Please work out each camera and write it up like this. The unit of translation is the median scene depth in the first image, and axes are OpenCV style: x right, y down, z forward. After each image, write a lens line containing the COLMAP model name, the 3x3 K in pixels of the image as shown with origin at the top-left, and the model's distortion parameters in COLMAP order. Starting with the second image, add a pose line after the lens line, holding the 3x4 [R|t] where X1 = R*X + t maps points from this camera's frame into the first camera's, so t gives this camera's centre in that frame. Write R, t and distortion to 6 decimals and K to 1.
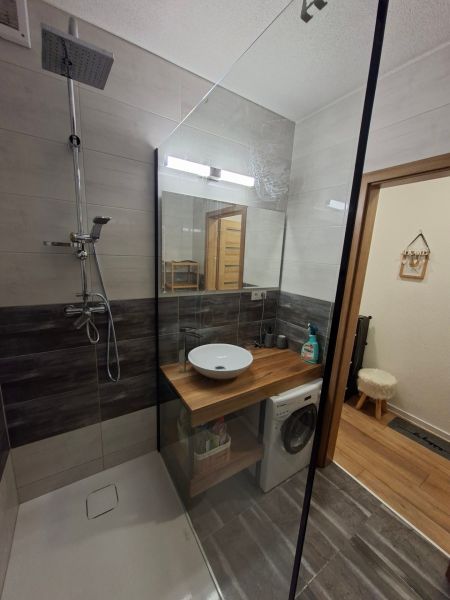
lens RADIAL K [[234.3, 0, 223.3], [0, 234.3, 301.9], [0, 0, 1]] dist [-0.008337, 0.000886]
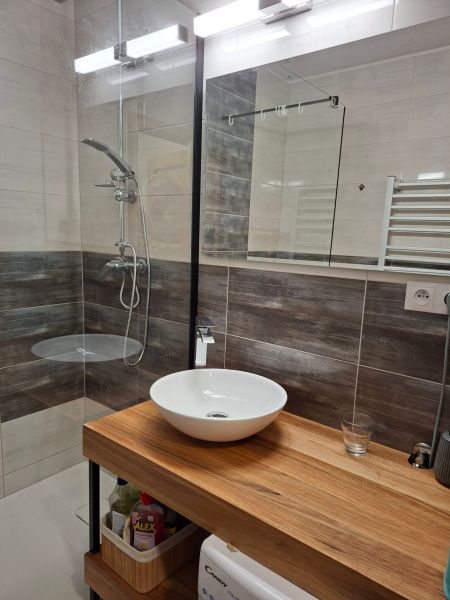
lens RADIAL K [[425.2, 0, 223.6], [0, 425.2, 300.7], [0, 0, 1]] dist [0.008988, 0.001115]
pose [[0.318078, 0.127623, -0.939435, 0.737868], [-0.198931, 0.977823, 0.065483, -0.008791], [0.926959, 0.166054, 0.336412, 0.658555]]
